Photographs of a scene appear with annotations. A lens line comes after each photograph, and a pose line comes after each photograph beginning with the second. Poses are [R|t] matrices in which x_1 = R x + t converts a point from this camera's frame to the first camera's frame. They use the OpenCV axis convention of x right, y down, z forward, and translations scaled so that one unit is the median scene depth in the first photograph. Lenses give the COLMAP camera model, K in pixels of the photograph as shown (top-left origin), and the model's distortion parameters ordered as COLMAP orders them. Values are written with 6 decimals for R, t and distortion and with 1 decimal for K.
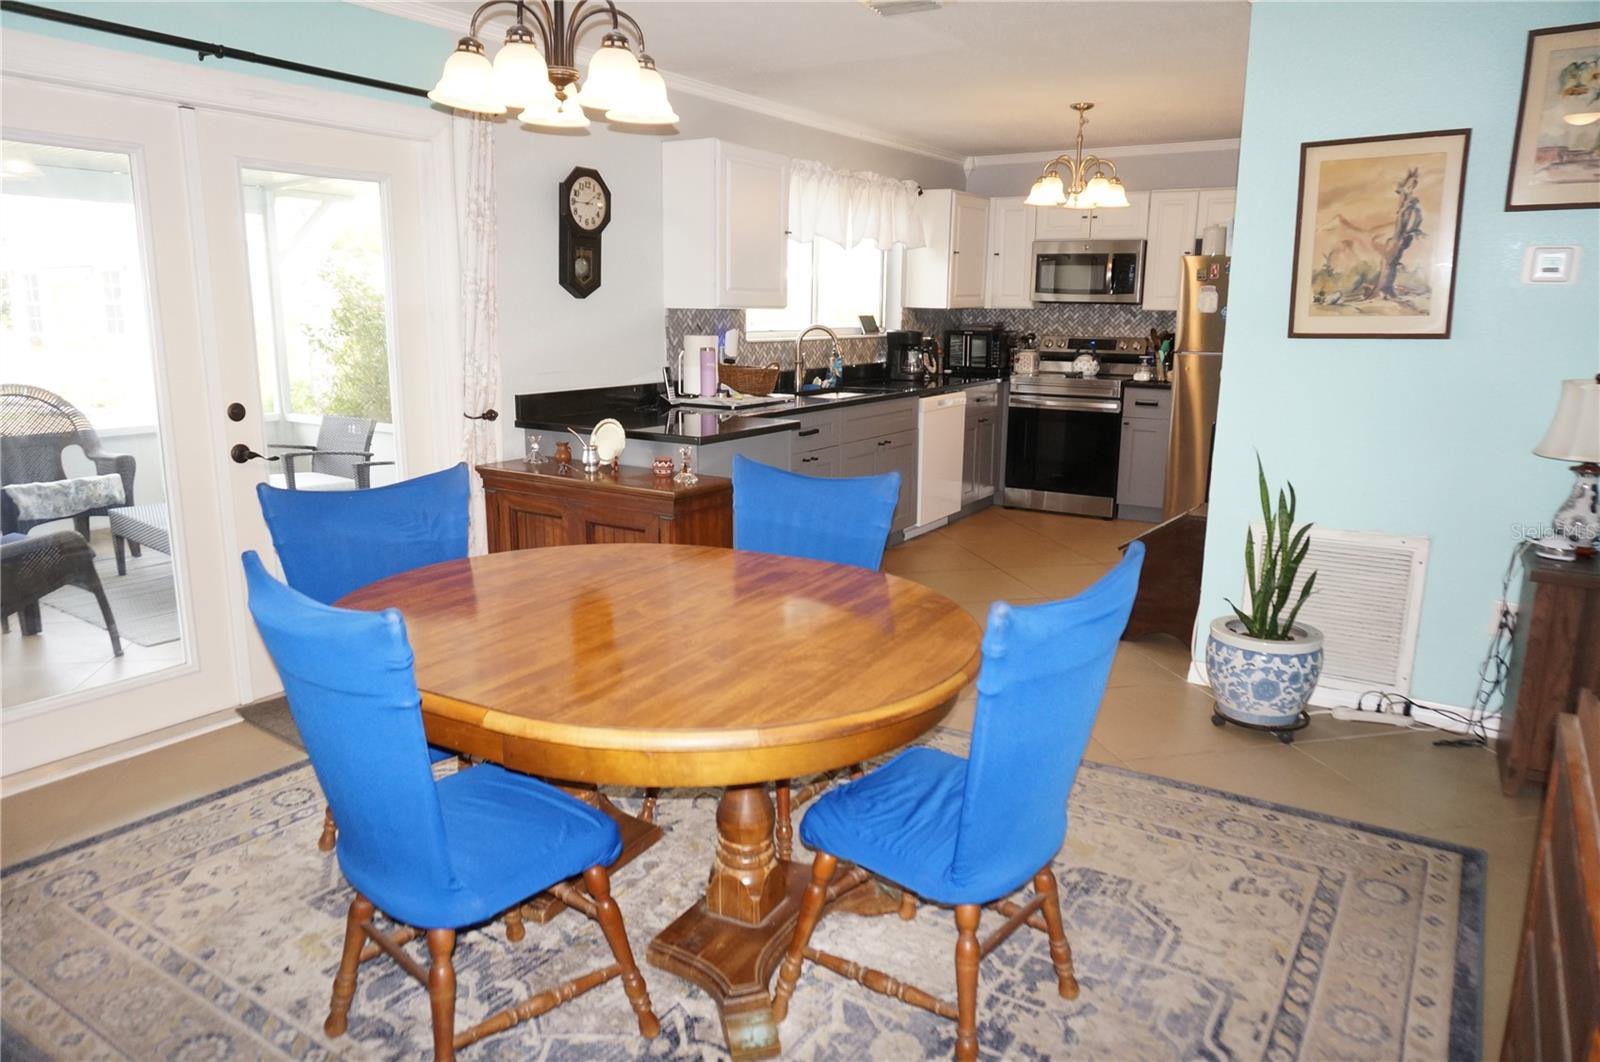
lens RADIAL K [[1057.1, 0, 801.6], [0, 1057.1, 542.4], [0, 0, 1]] dist [-0.046083, 0.003772]
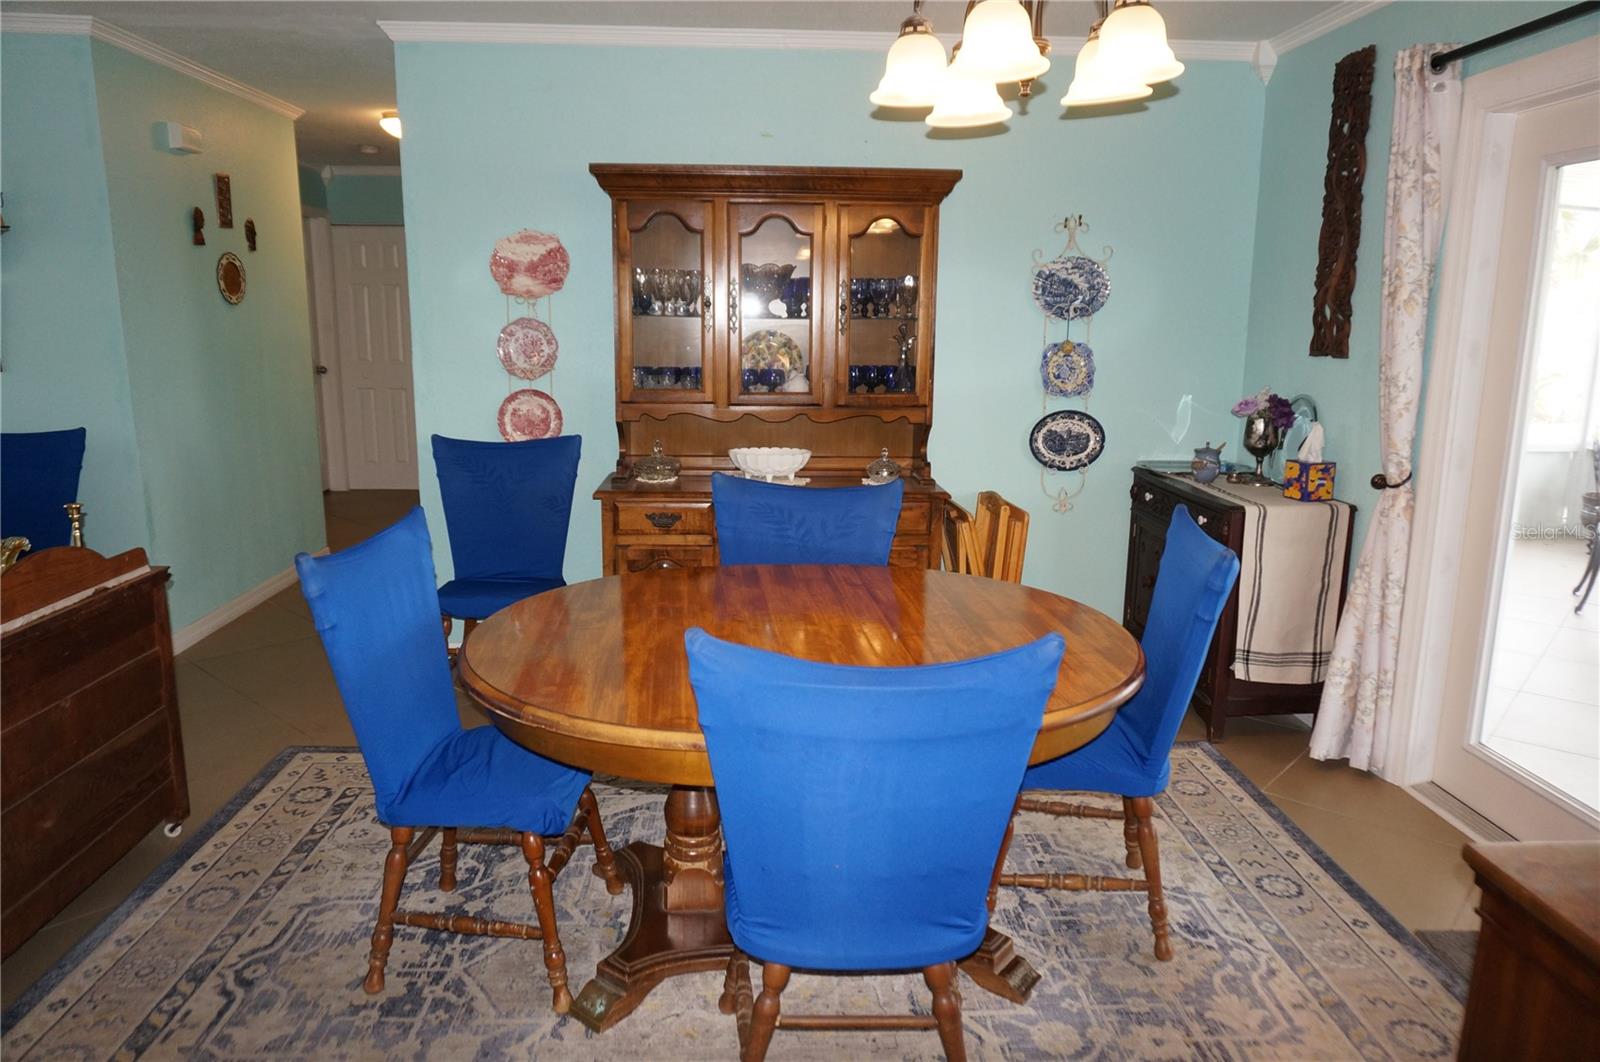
lens RADIAL K [[1076.2, 0, 800.0], [0, 1076.2, 531.0], [0, 0, 1]] dist [-0.034143, 0.018585]
pose [[-0.818331, 0.094286, -0.566960, 0.160659], [-0.142321, 0.922488, 0.358833, -0.145622], [0.556847, 0.374335, -0.741482, 0.637007]]
